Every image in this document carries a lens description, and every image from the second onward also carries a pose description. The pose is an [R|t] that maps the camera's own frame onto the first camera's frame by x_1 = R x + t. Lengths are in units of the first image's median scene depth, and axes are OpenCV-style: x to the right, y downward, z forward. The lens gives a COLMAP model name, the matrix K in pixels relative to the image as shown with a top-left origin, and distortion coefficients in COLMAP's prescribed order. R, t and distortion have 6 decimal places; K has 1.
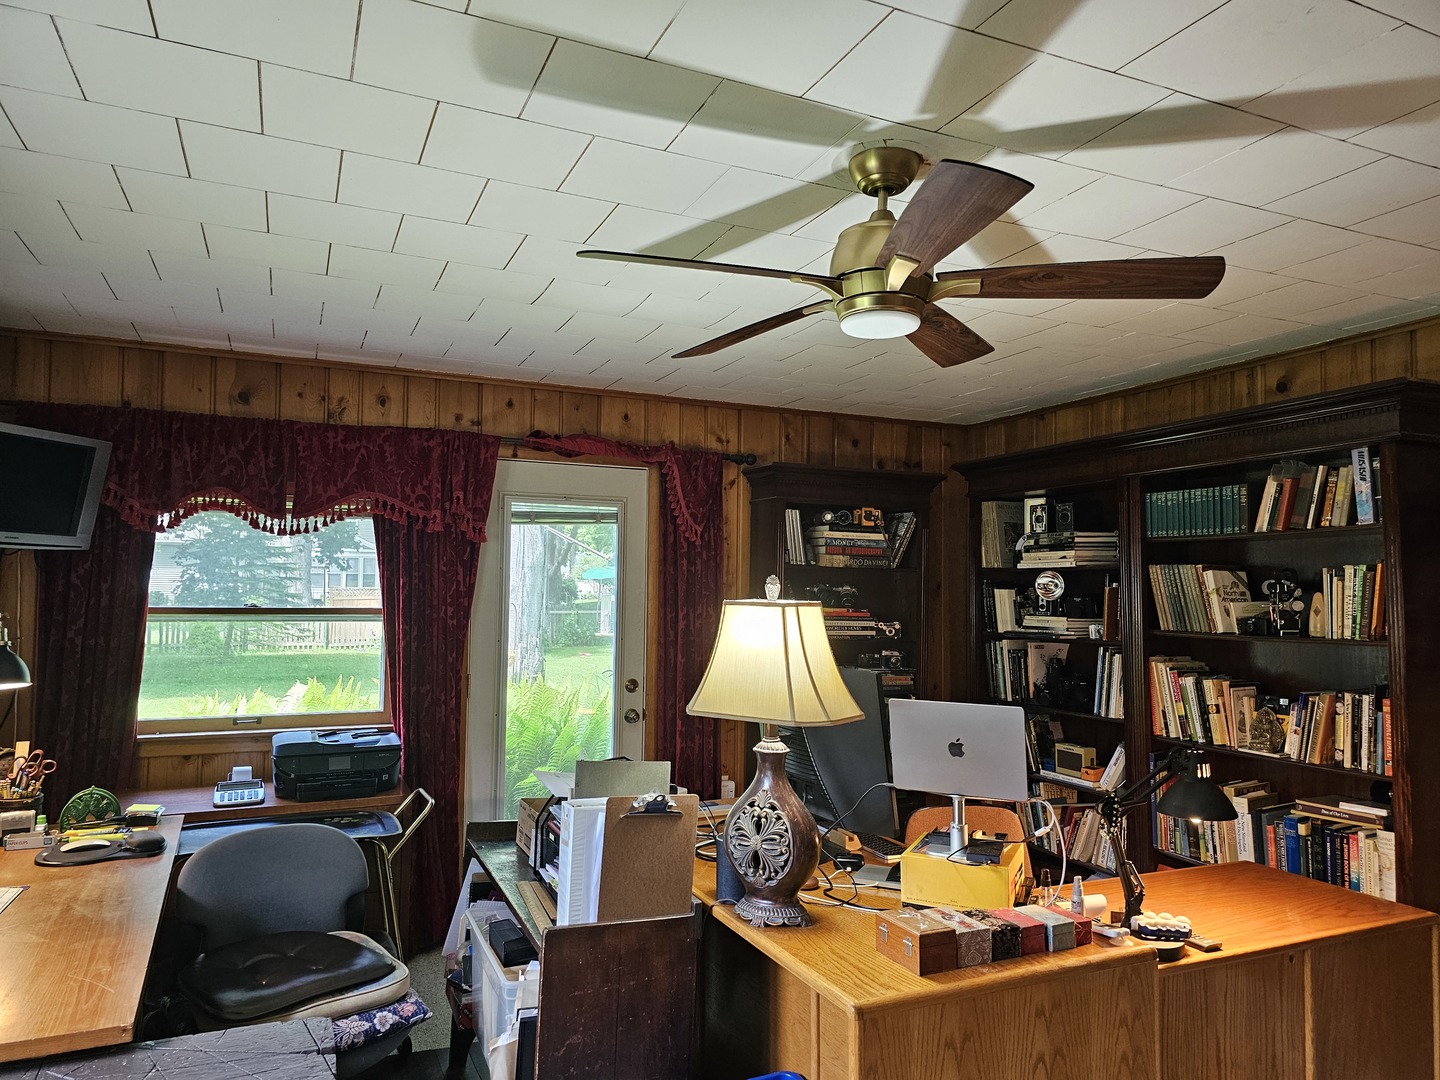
lens RADIAL K [[956.3, 0, 720.2], [0, 956.3, 551.6], [0, 0, 1]] dist [0.084255, -0.075962]
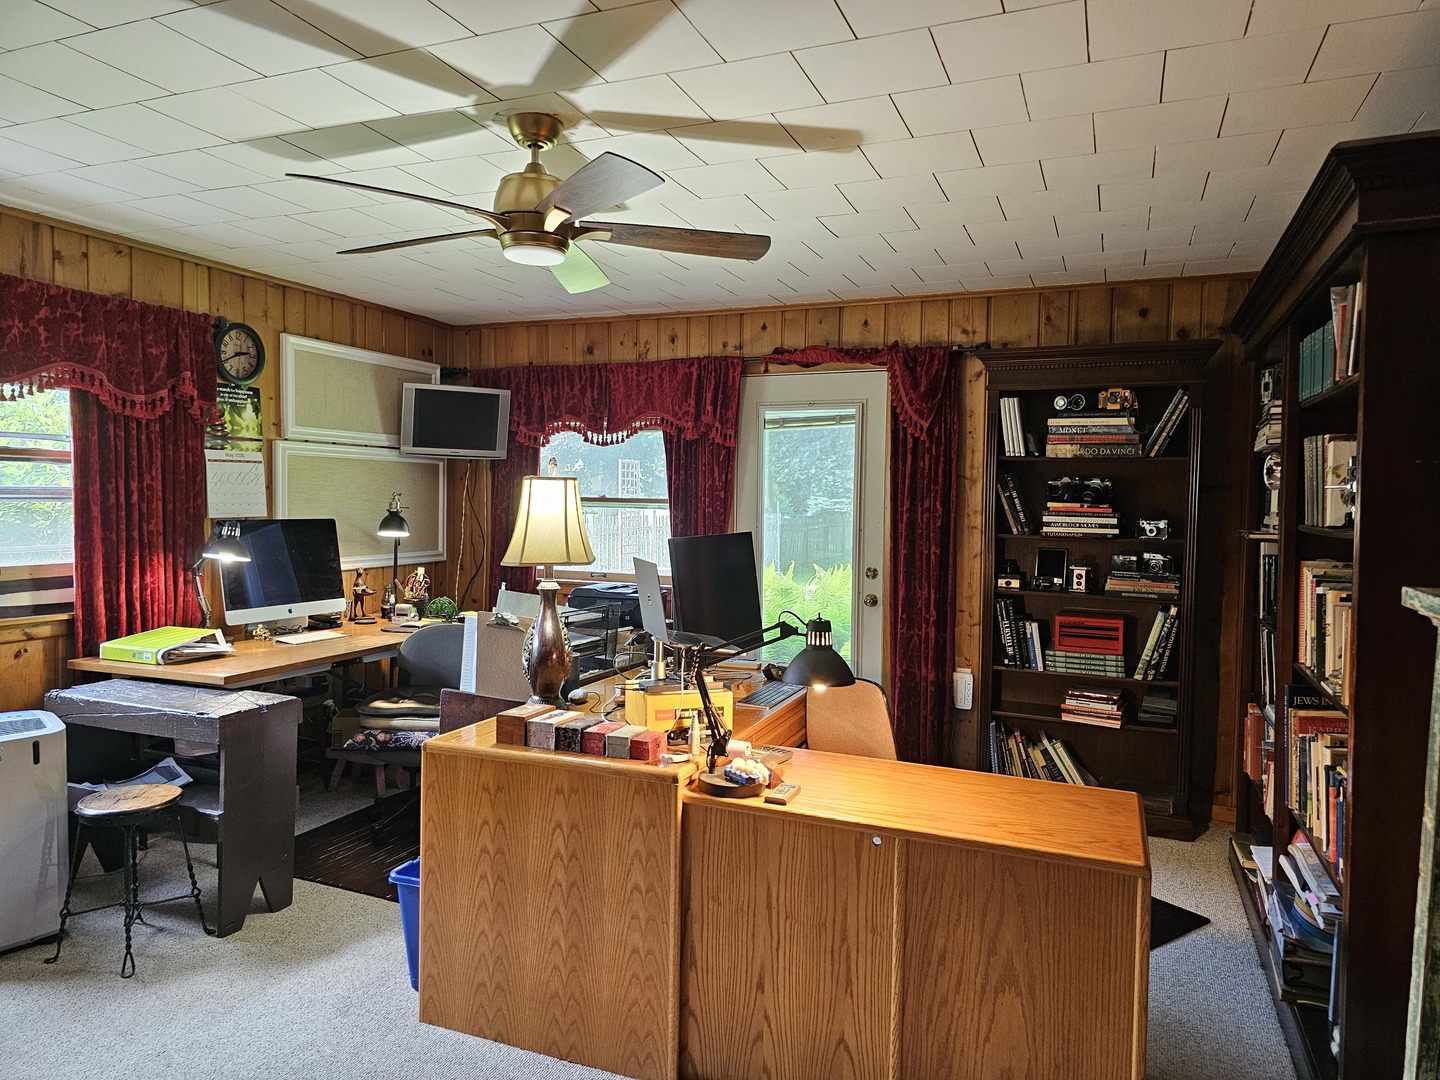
lens RADIAL K [[965.9, 0, 720.0], [0, 965.9, 540.0], [0, 0, 1]] dist [0.047200, -0.002631]
pose [[0.682013, 0.030844, -0.730689, 0.654829], [0.022589, 0.997745, 0.063201, 0.032330], [0.730991, -0.059609, 0.679779, 0.145464]]
